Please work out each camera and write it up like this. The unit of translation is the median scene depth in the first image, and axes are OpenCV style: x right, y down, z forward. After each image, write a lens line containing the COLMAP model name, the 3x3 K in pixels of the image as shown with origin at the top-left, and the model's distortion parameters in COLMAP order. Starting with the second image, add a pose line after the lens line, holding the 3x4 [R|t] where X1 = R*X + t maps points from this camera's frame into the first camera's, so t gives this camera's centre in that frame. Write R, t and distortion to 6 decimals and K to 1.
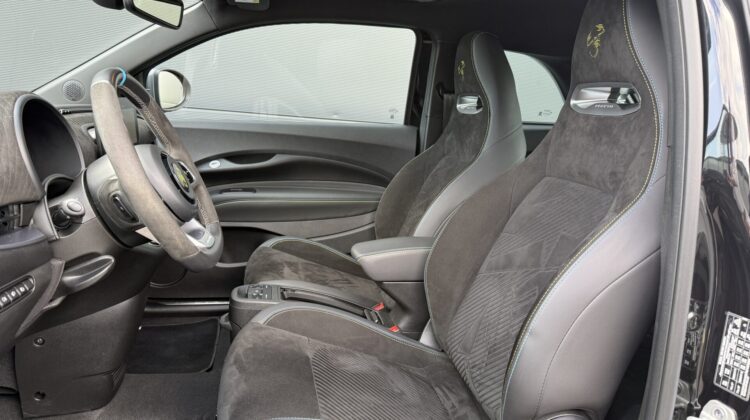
lens RADIAL K [[534.0, 0, 375.0], [0, 534.0, 210.0], [0, 0, 1]] dist [0.003252, -0.021015]
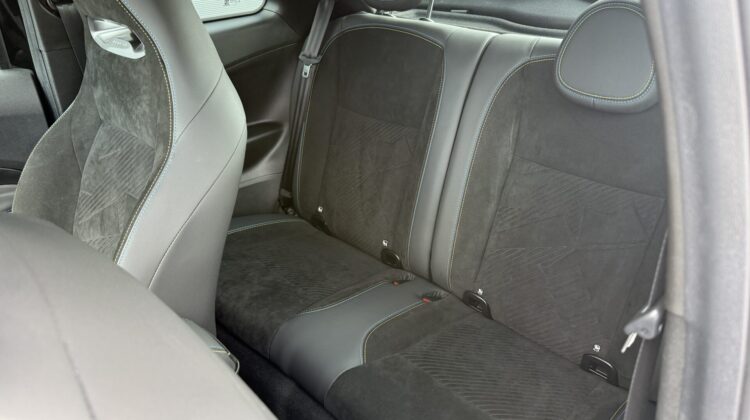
lens RADIAL K [[534.0, 0, 375.0], [0, 534.0, 210.0], [0, 0, 1]] dist [0.003252, -0.021015]
pose [[0.817541, -0.353183, 0.454850, 0.076400], [0.196217, 0.913426, 0.356583, -0.166386], [-0.541411, -0.202272, 0.816064, 0.345462]]
